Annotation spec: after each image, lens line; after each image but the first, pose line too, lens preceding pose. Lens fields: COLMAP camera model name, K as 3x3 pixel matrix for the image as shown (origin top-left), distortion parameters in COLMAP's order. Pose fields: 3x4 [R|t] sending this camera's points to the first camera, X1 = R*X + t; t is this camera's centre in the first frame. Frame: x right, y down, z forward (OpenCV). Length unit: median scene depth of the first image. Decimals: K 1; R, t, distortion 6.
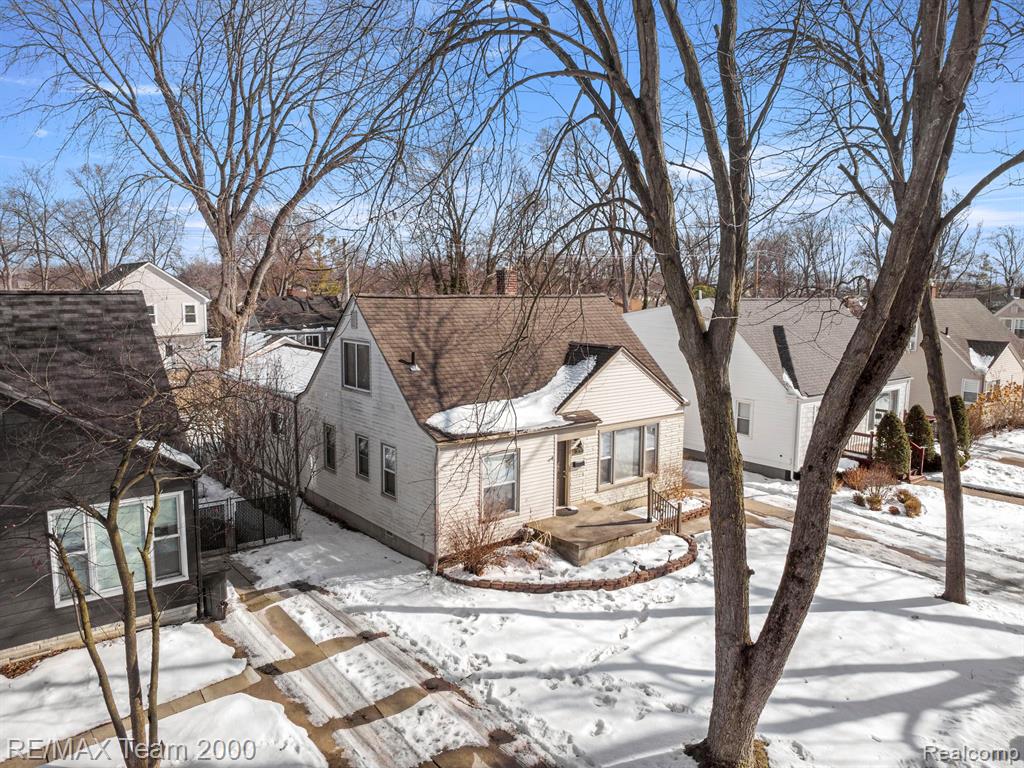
lens RADIAL K [[737.5, 0, 512.0], [0, 737.5, 384.0], [0, 0, 1]] dist [-0.028986, -0.000916]
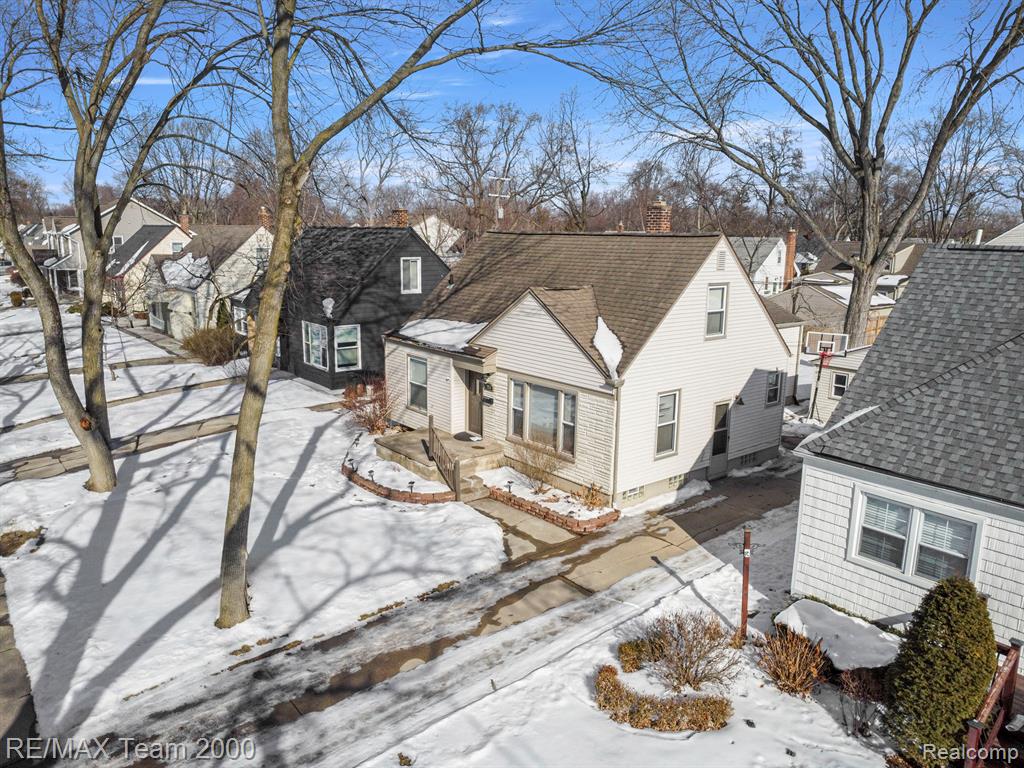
lens RADIAL K [[725.5, 0, 512.0], [0, 725.5, 384.0], [0, 0, 1]] dist [0.010181, 0.001500]
pose [[0.025785, 0.199131, -0.979633, 1.106387], [-0.147526, 0.969988, 0.193288, -0.113635], [0.988722, 0.139537, 0.054388, 1.028797]]
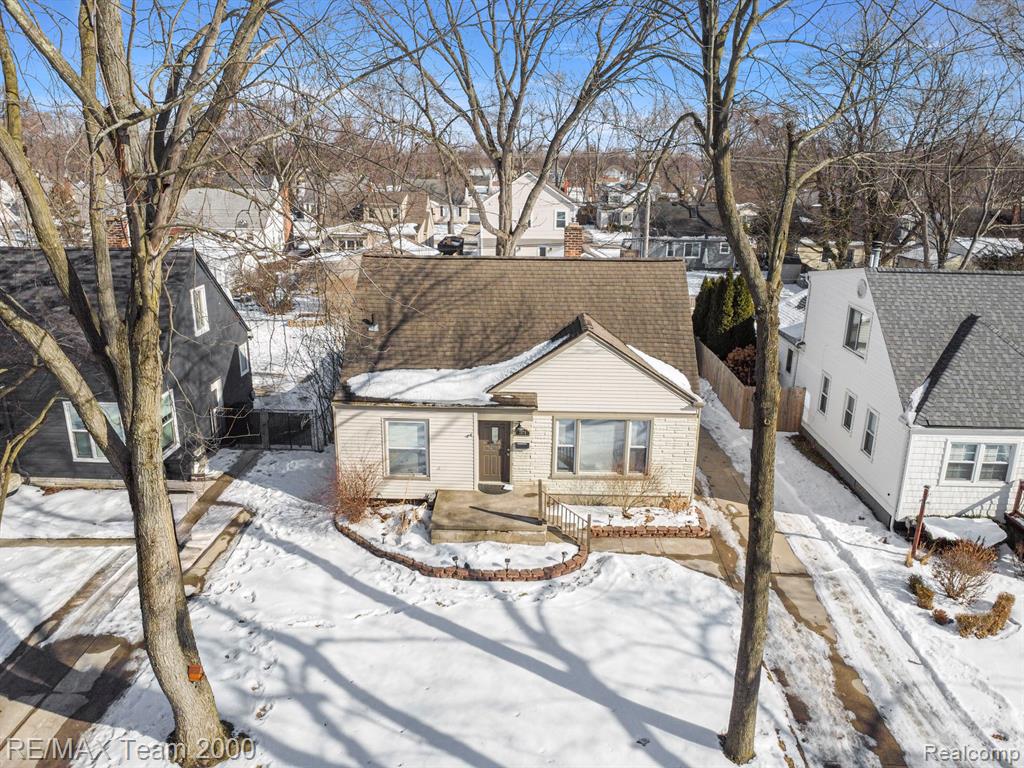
lens RADIAL K [[737.5, 0, 512.0], [0, 737.5, 384.0], [0, 0, 1]] dist [-0.028986, -0.000916]
pose [[0.758923, 0.186645, -0.623859, 0.706425], [-0.087713, 0.978612, 0.186078, -0.158342], [0.645246, -0.086498, 0.759062, 0.277400]]
